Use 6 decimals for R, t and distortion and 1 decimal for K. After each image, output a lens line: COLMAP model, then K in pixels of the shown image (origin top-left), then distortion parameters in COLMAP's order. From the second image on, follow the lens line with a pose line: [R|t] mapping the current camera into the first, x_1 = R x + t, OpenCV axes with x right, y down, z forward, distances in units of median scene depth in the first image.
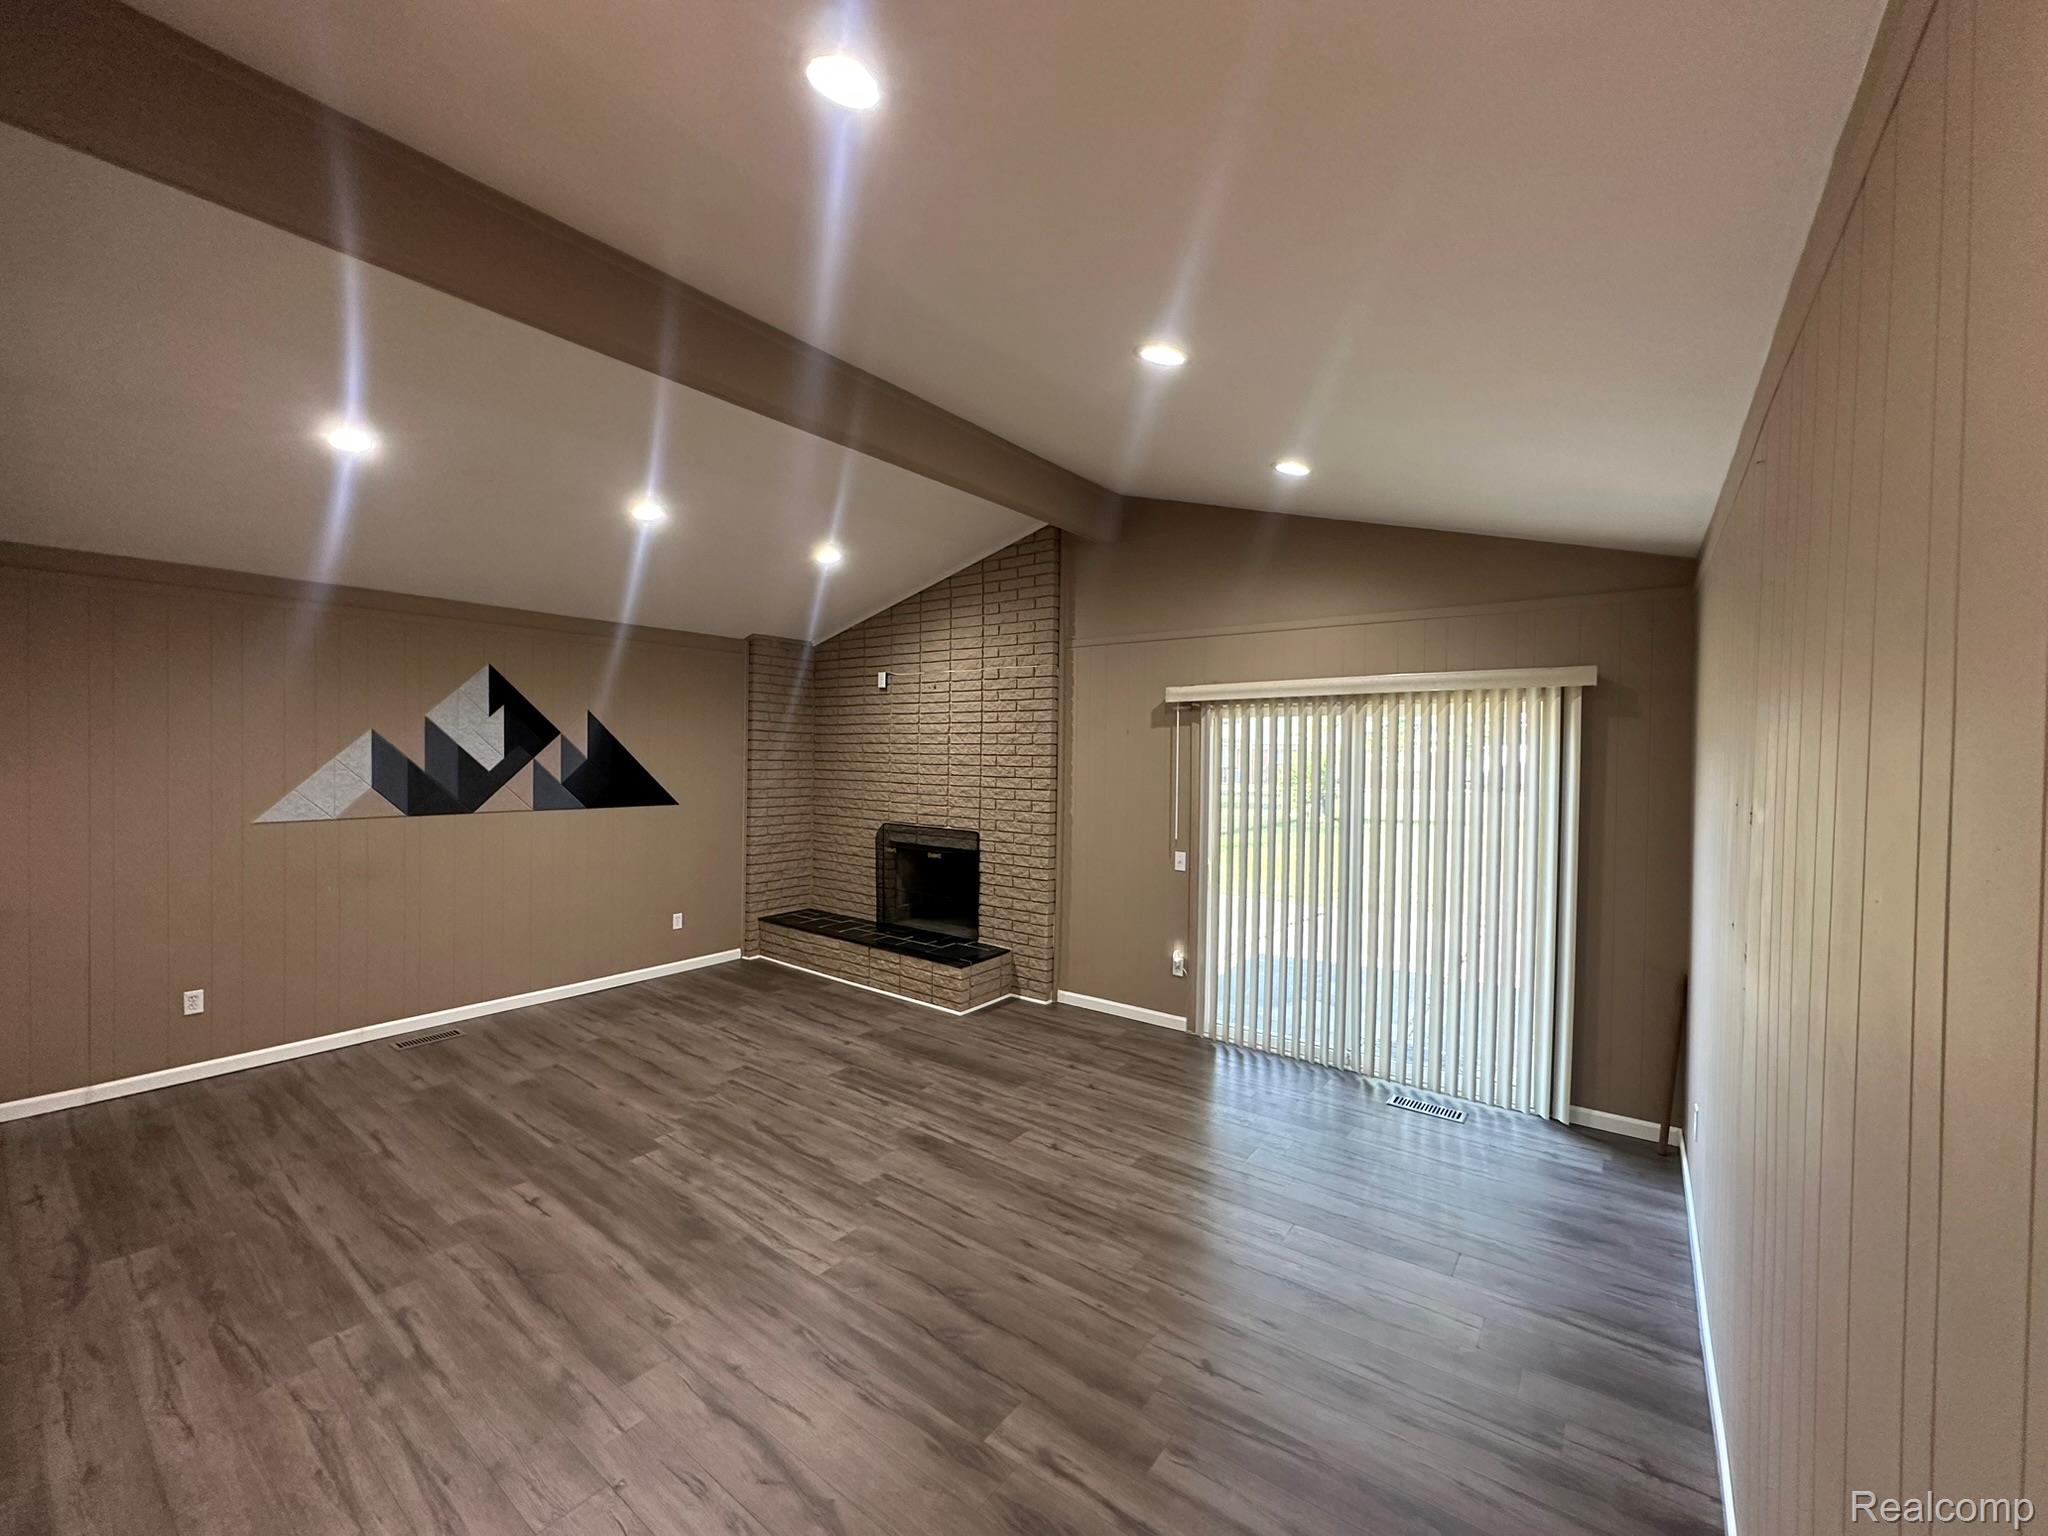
lens RADIAL K [[822.5, 0, 1026.7], [0, 822.5, 767.9], [0, 0, 1]] dist [-0.009324, -0.000260]
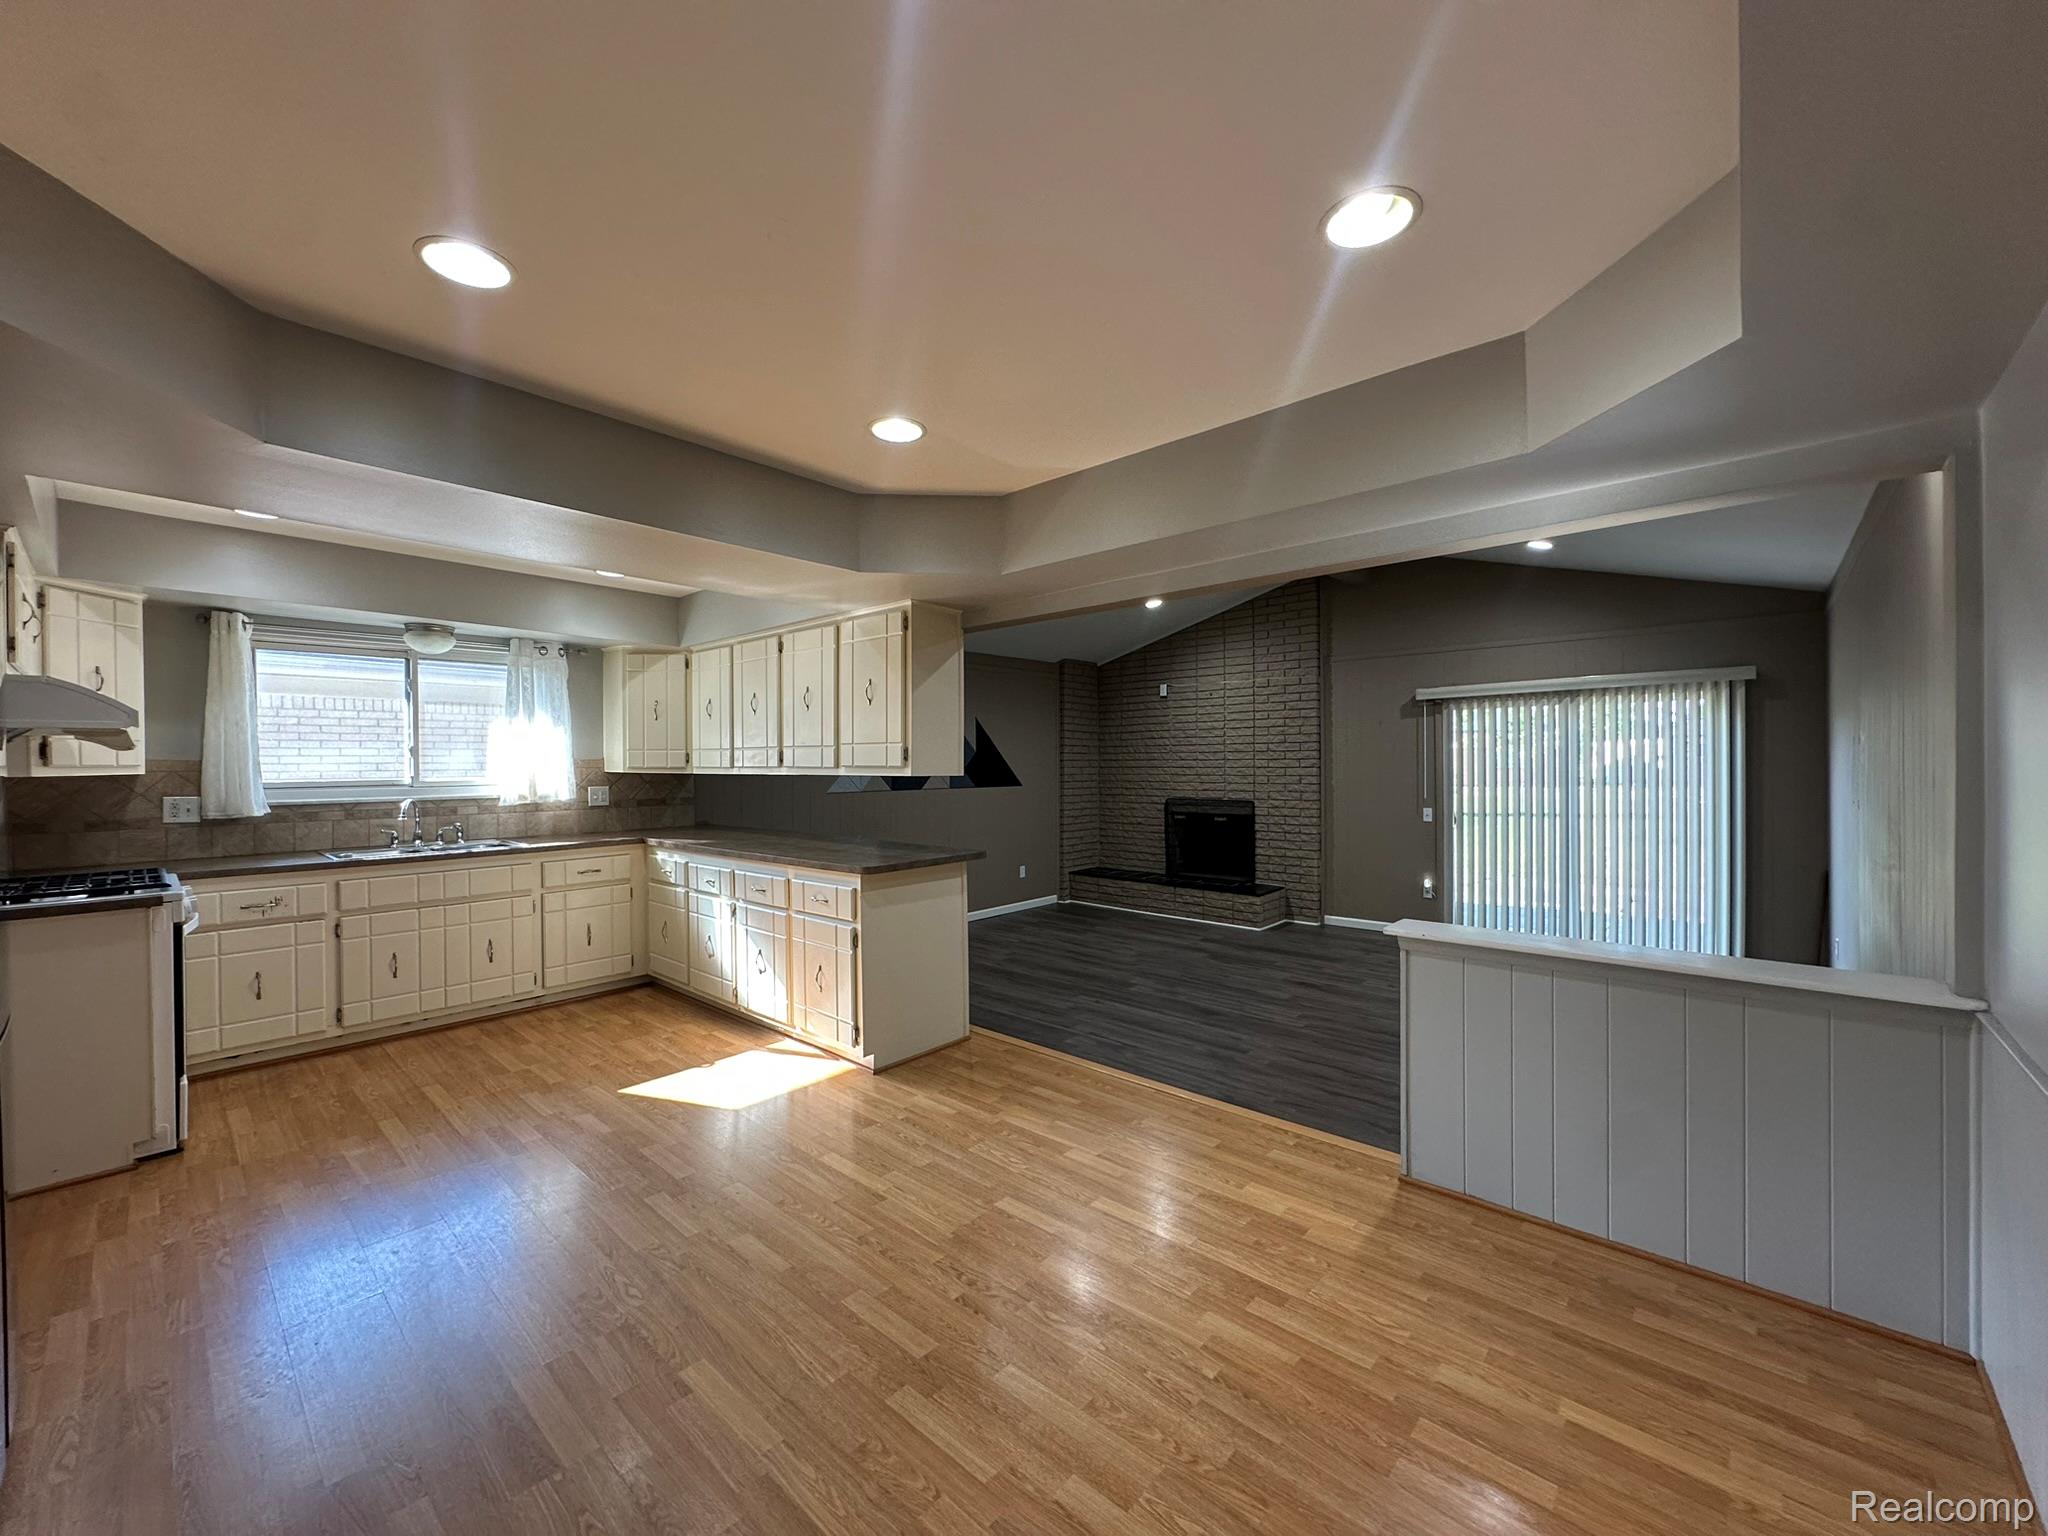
lens RADIAL K [[822.5, 0, 1023.4], [0, 822.5, 766.0], [0, 0, 1]] dist [-0.009324, -0.000260]
pose [[0.995041, -0.021060, -0.097208, -0.312550], [0.019843, 0.999712, -0.013477, 0.032647], [0.097464, 0.011482, 0.995173, -0.386907]]
